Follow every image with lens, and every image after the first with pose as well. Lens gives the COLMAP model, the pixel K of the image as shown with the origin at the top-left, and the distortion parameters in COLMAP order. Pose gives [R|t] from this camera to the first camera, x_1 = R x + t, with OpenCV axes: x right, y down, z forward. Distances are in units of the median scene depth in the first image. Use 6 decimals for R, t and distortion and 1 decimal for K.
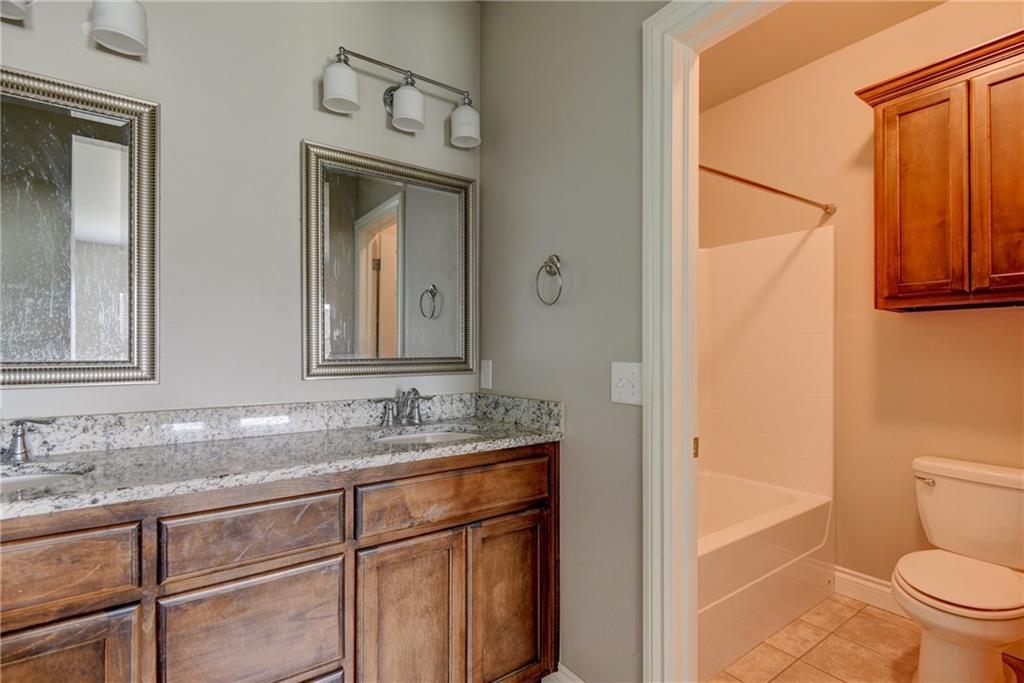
lens RADIAL K [[474.2, 0, 528.6], [0, 474.2, 348.4], [0, 0, 1]] dist [0.010461, -0.009070]
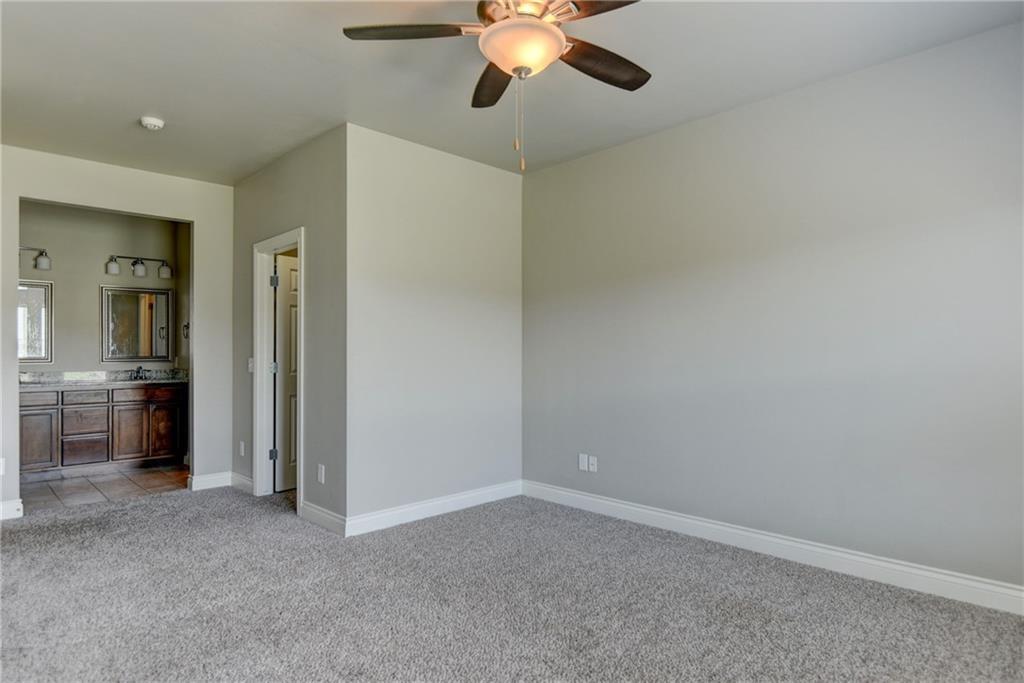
lens RADIAL K [[590.4, 0, 511.2], [0, 590.4, 340.8], [0, 0, 1]] dist [-0.005496, -0.001458]
pose [[0.991824, -0.005964, 0.127472, 1.852421], [0.007485, 0.999906, -0.011454, -0.018626], [-0.127392, 0.012315, 0.991776, -3.439161]]
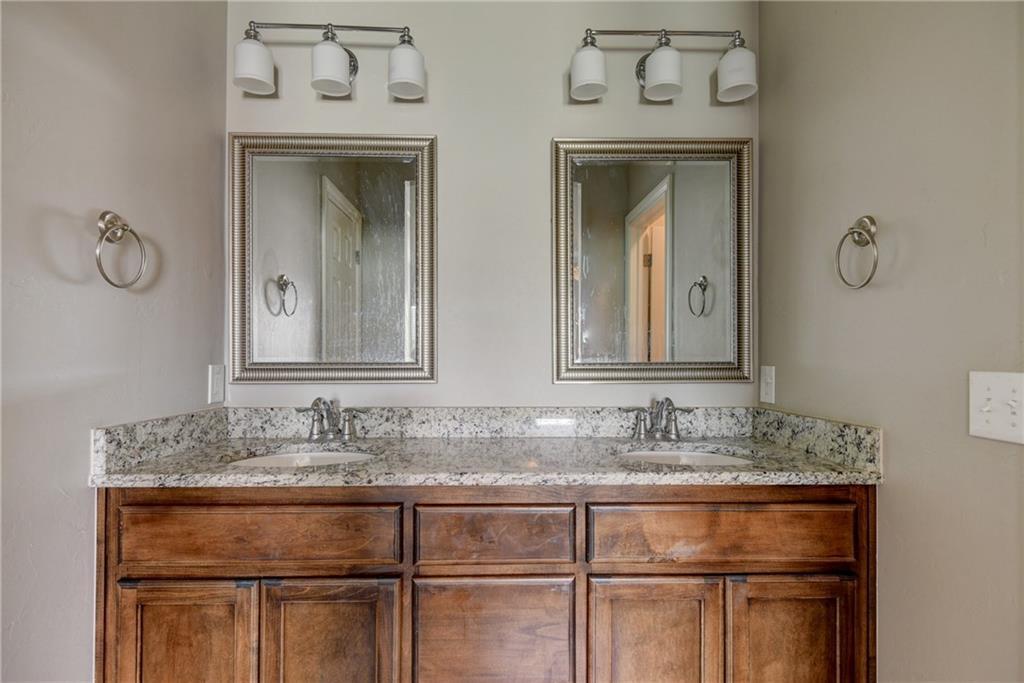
lens RADIAL K [[510.8, 0, 512.6], [0, 510.8, 351.3], [0, 0, 1]] dist [0.005699, -0.005595]
pose [[0.822841, -0.003950, -0.568258, 0.059909], [0.002490, 0.999991, -0.003346, 0.003147], [0.568266, 0.001338, 0.822844, 0.099222]]
